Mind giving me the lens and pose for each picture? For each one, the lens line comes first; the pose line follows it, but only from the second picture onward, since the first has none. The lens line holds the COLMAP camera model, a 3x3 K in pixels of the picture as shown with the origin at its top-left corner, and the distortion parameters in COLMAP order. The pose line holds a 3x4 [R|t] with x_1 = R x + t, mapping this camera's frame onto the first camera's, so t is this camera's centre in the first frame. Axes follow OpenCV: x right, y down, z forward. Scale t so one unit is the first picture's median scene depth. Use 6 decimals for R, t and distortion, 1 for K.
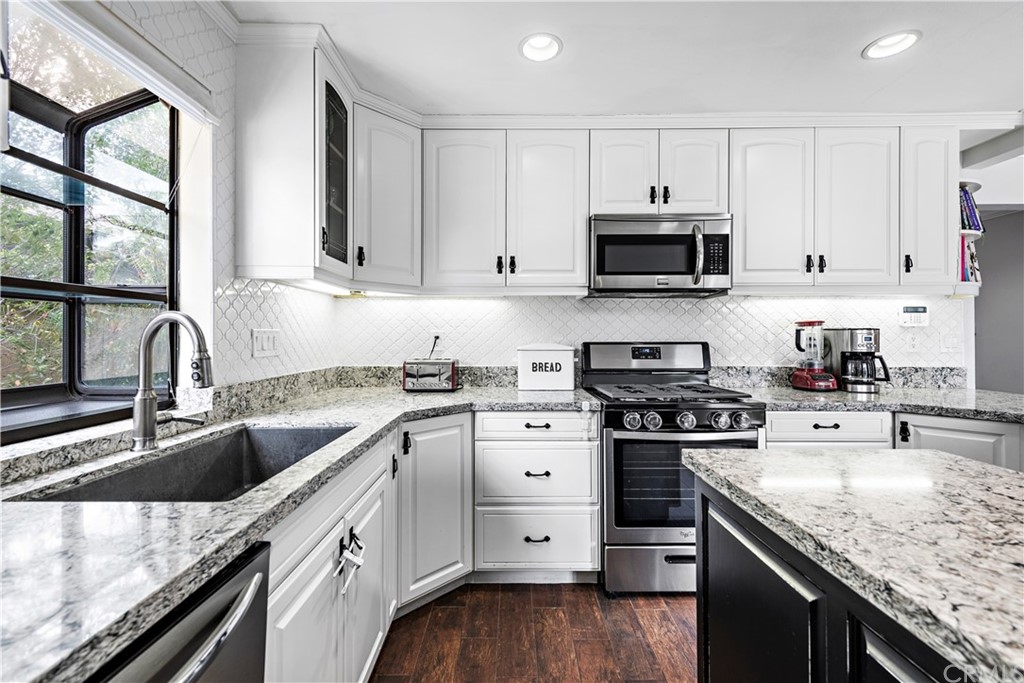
lens RADIAL K [[423.7, 0, 514.2], [0, 423.7, 336.4], [0, 0, 1]] dist [0.001717, -0.000758]
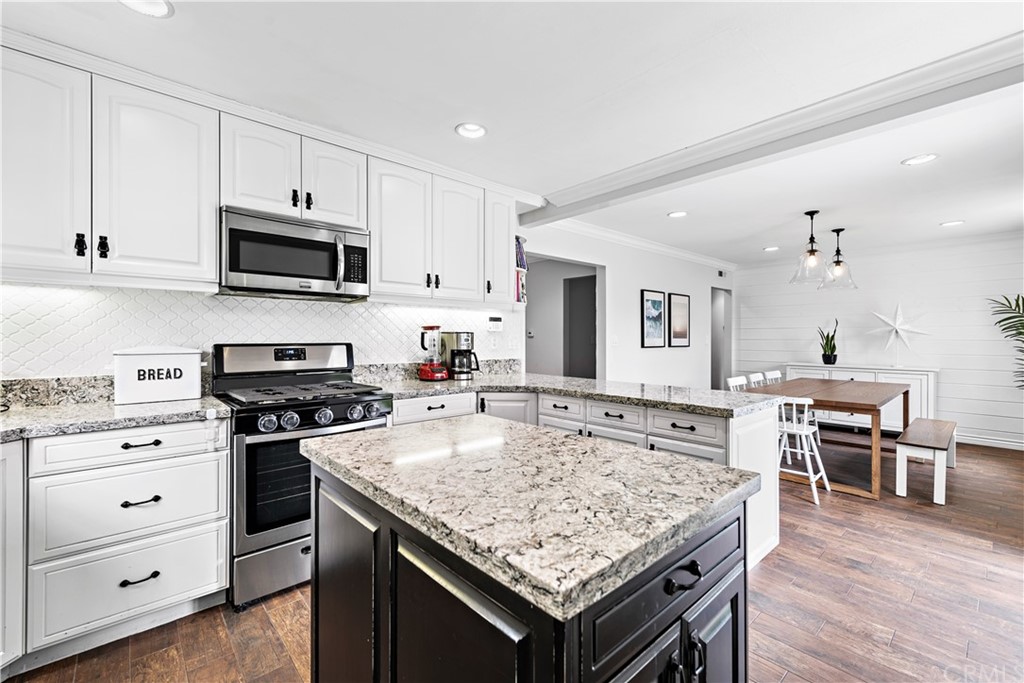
lens RADIAL K [[423.7, 0, 510.4], [0, 423.7, 338.4], [0, 0, 1]] dist [0.001717, -0.000758]
pose [[0.746839, 0.000736, 0.665005, 0.039689], [-0.001638, 0.999998, 0.000733, -0.000097], [-0.665003, -0.001637, 0.746839, -0.103972]]
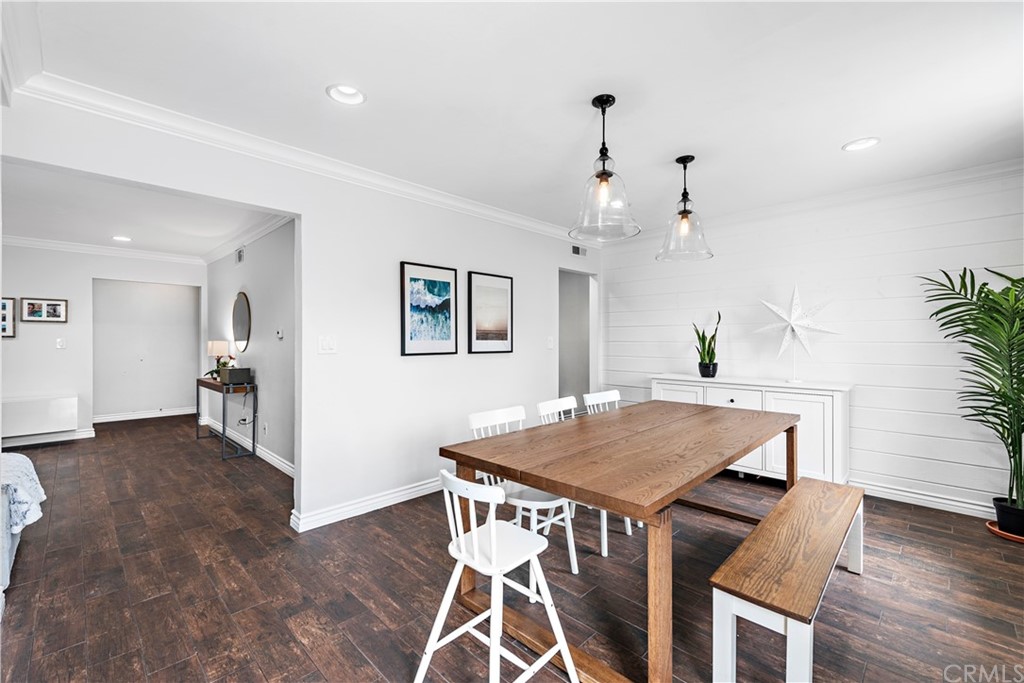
lens RADIAL K [[423.7, 0, 507.0], [0, 423.7, 338.9], [0, 0, 1]] dist [0.001717, -0.000758]
pose [[0.703382, 0.002720, 0.710806, 0.279856], [0.000655, 0.999990, -0.004475, 0.000313], [-0.710811, 0.003613, 0.703373, -0.107549]]
